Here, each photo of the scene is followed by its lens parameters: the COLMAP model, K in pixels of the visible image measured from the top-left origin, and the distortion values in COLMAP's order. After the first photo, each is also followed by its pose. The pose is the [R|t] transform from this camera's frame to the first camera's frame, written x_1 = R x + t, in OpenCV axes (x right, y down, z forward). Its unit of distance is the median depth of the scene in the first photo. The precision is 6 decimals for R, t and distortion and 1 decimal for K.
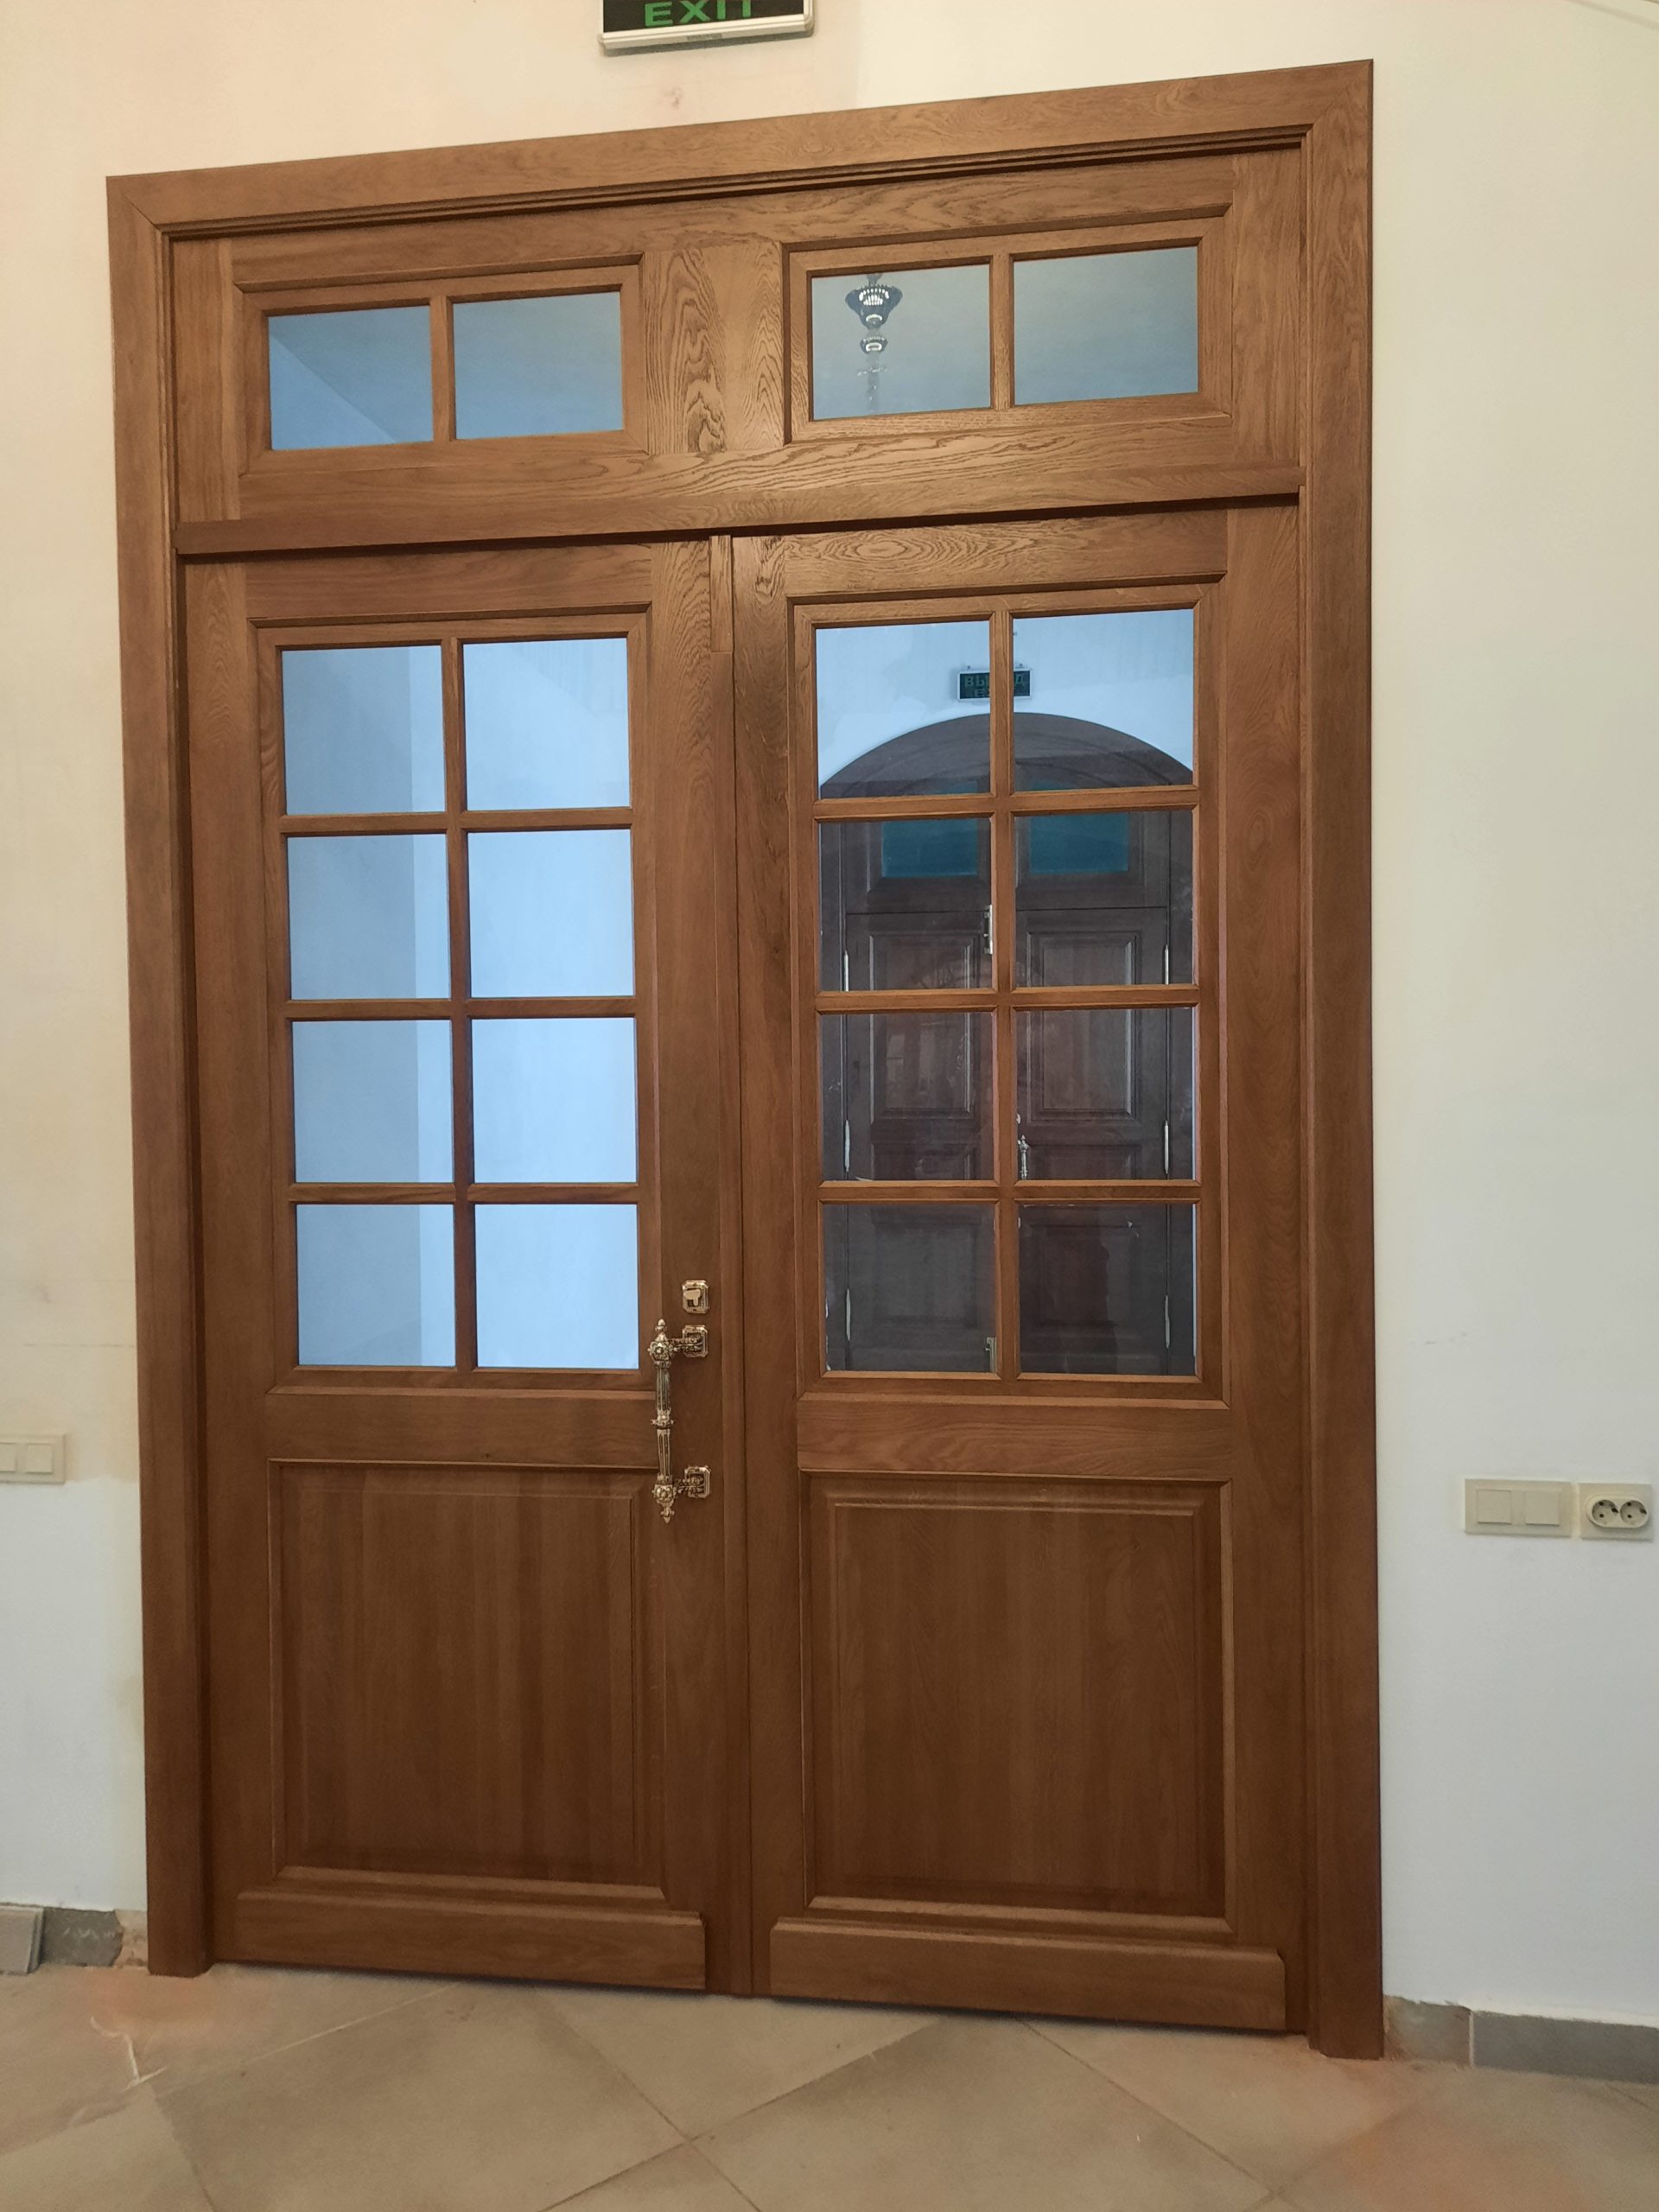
lens RADIAL K [[1606.9, 0, 797.3], [0, 1606.9, 1127.9], [0, 0, 1]] dist [0.052199, -0.045092]
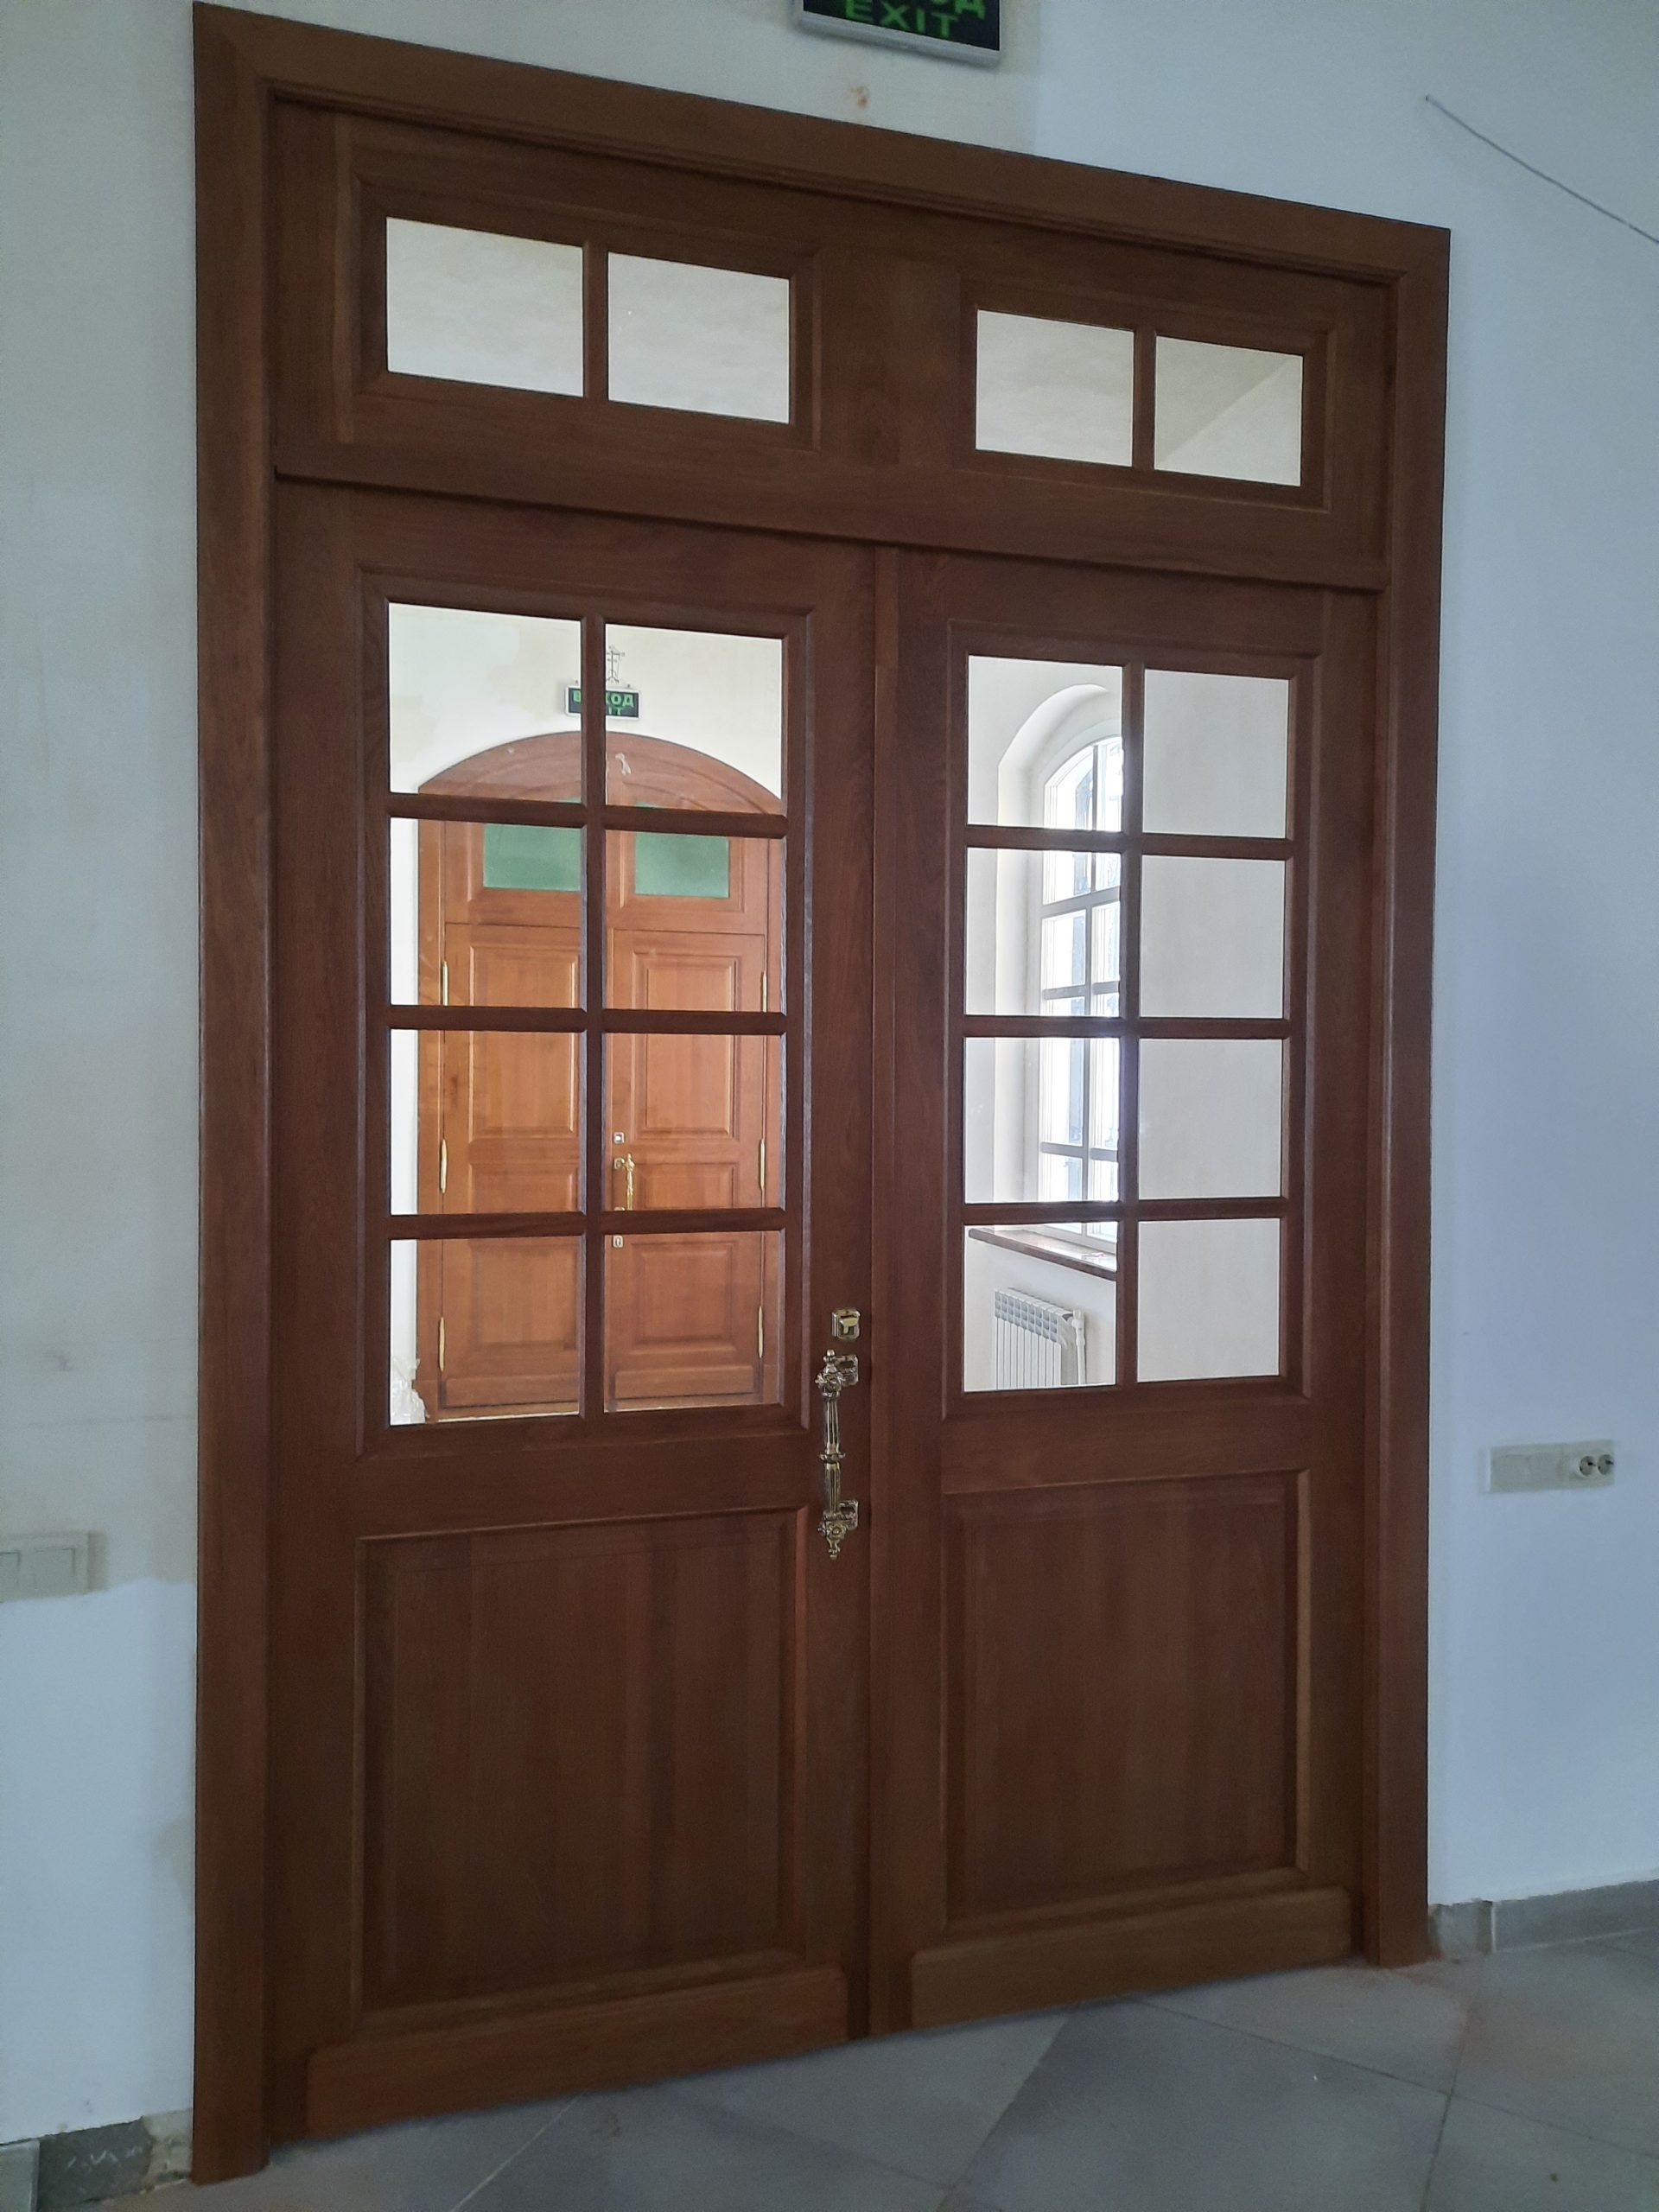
lens RADIAL K [[1606.9, 0, 806.1], [0, 1606.9, 1125.0], [0, 0, 1]] dist [0.052199, -0.045092]
pose [[0.910179, 0.002173, 0.414209, -0.493580], [0.003230, 0.999919, -0.012342, -0.002973], [-0.414202, 0.012571, 0.910098, 0.127609]]
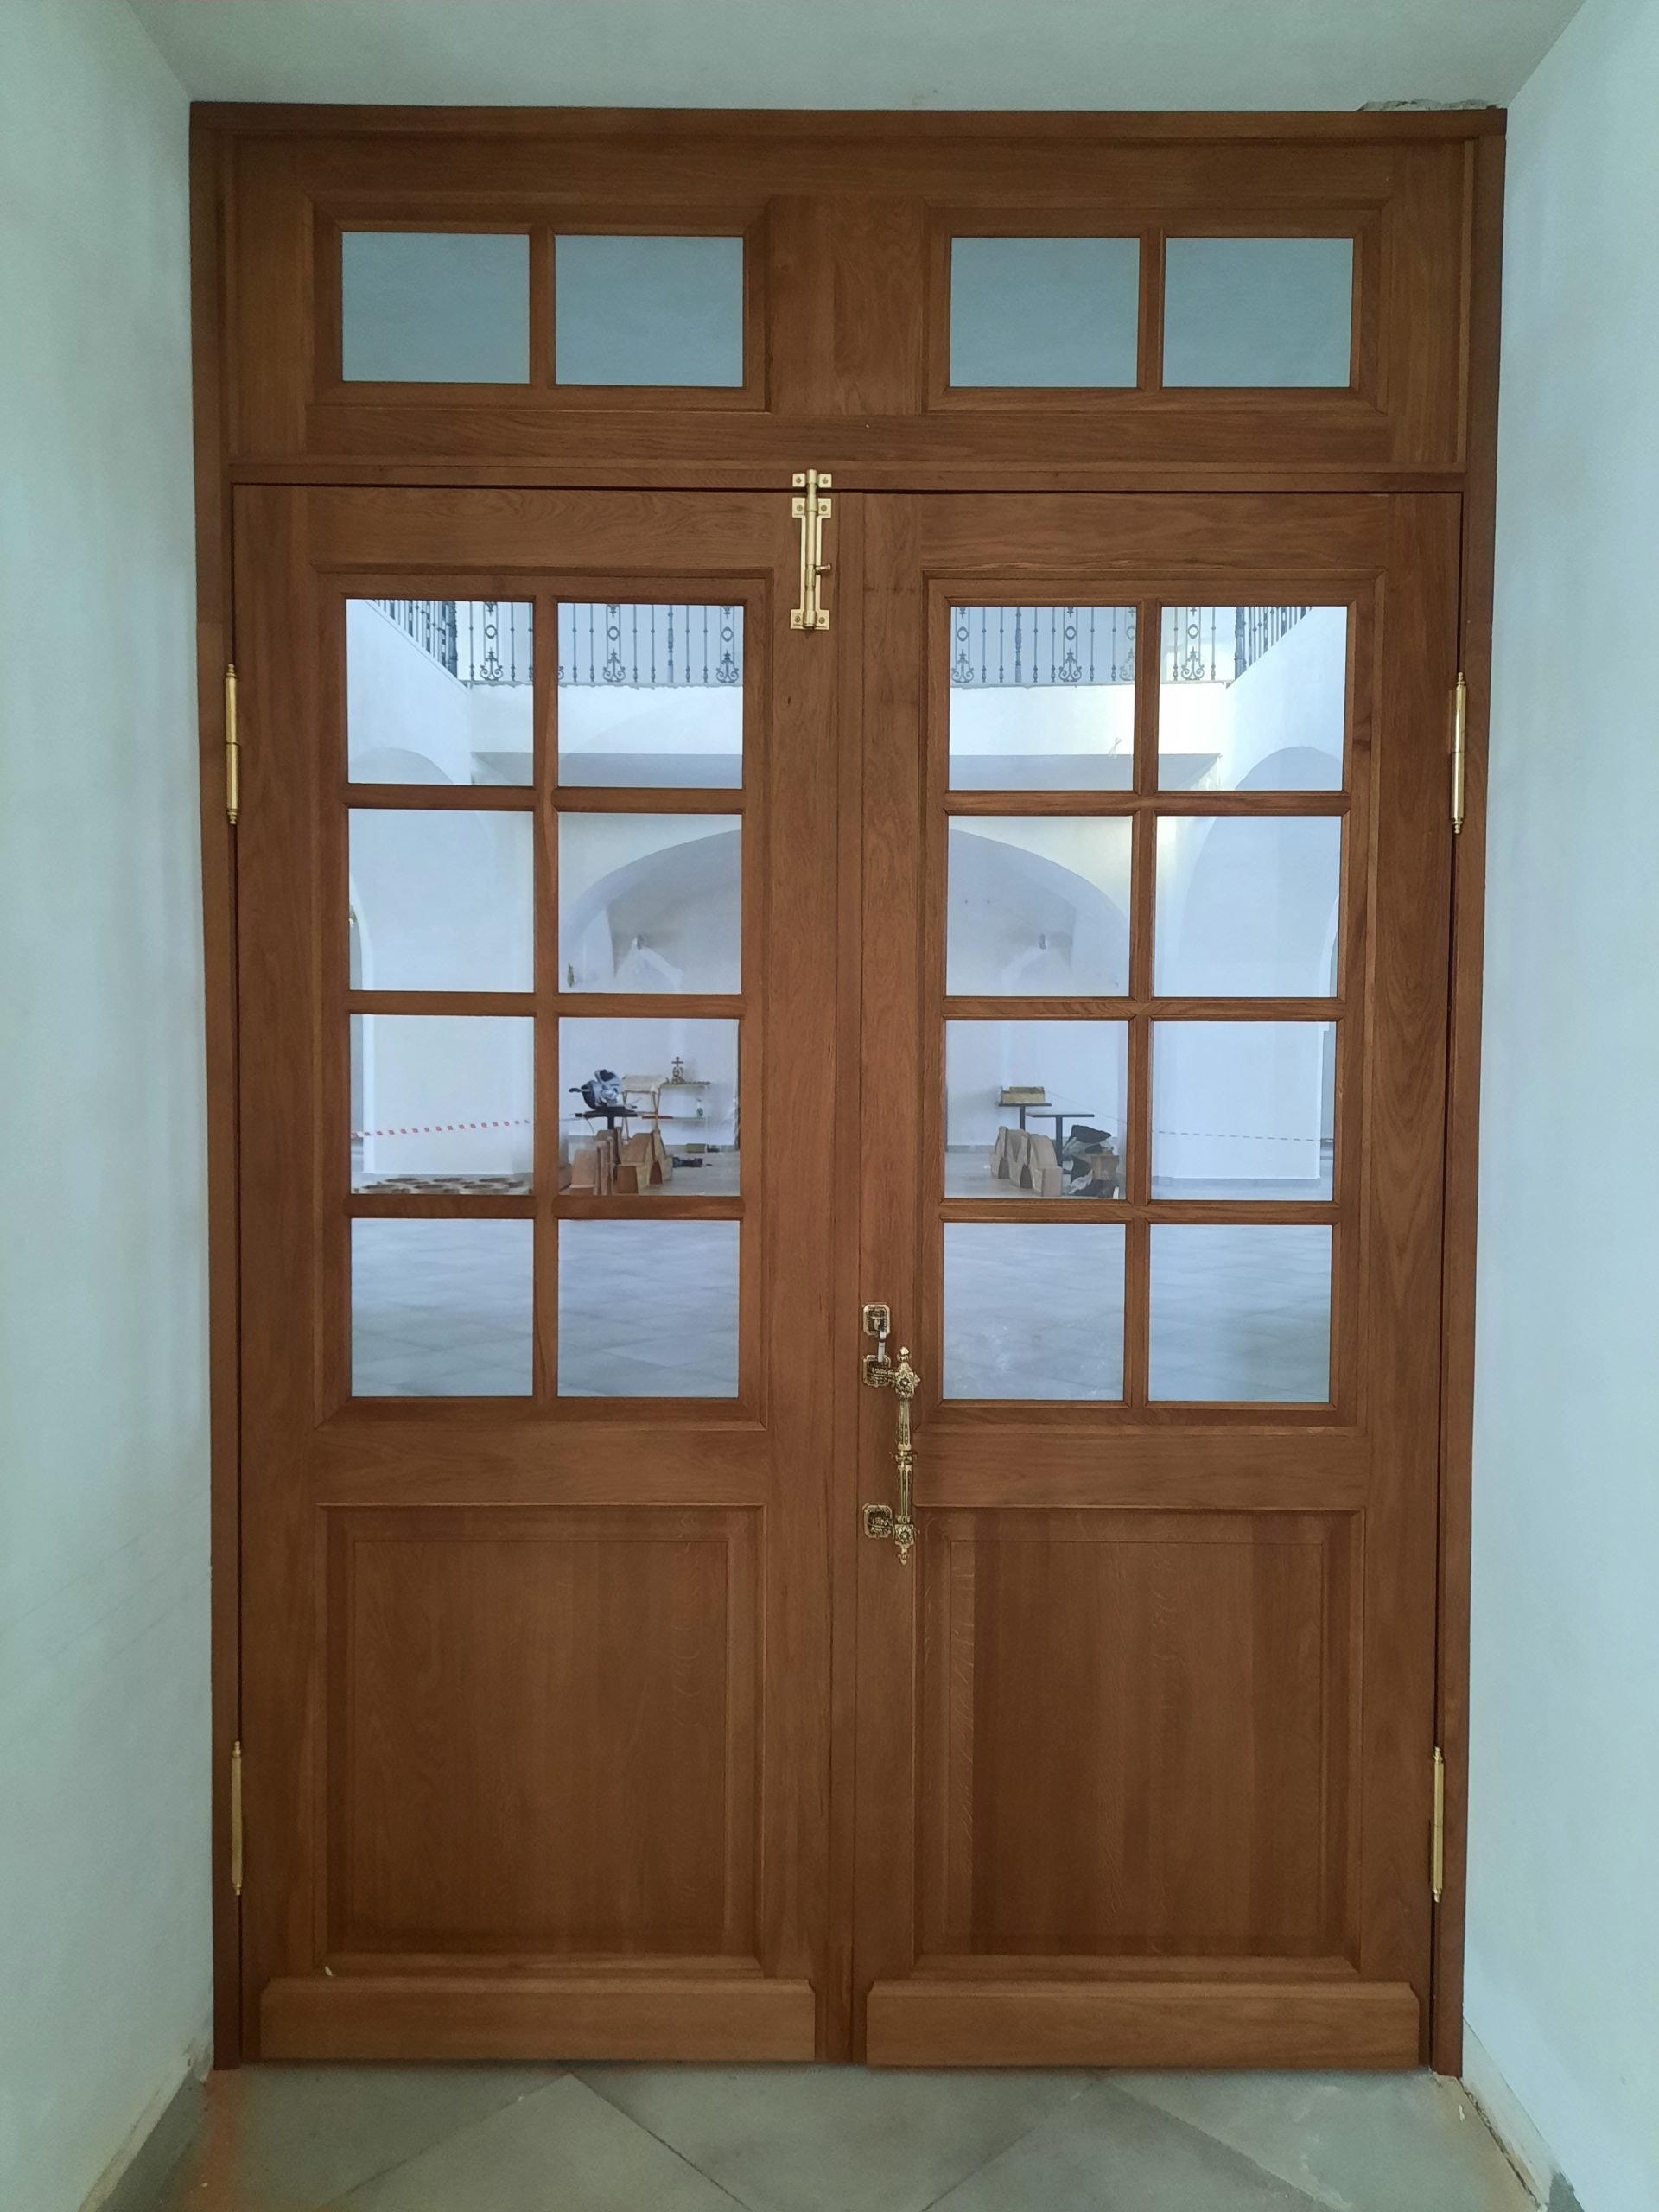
lens RADIAL K [[1606.9, 0, 821.2], [0, 1606.9, 1123.3], [0, 0, 1]] dist [0.052199, -0.045092]
pose [[0.990110, 0.012920, 0.139696, -0.185220], [-0.011676, 0.999885, -0.009716, 0.001571], [-0.139805, 0.007989, 0.990147, 0.075747]]
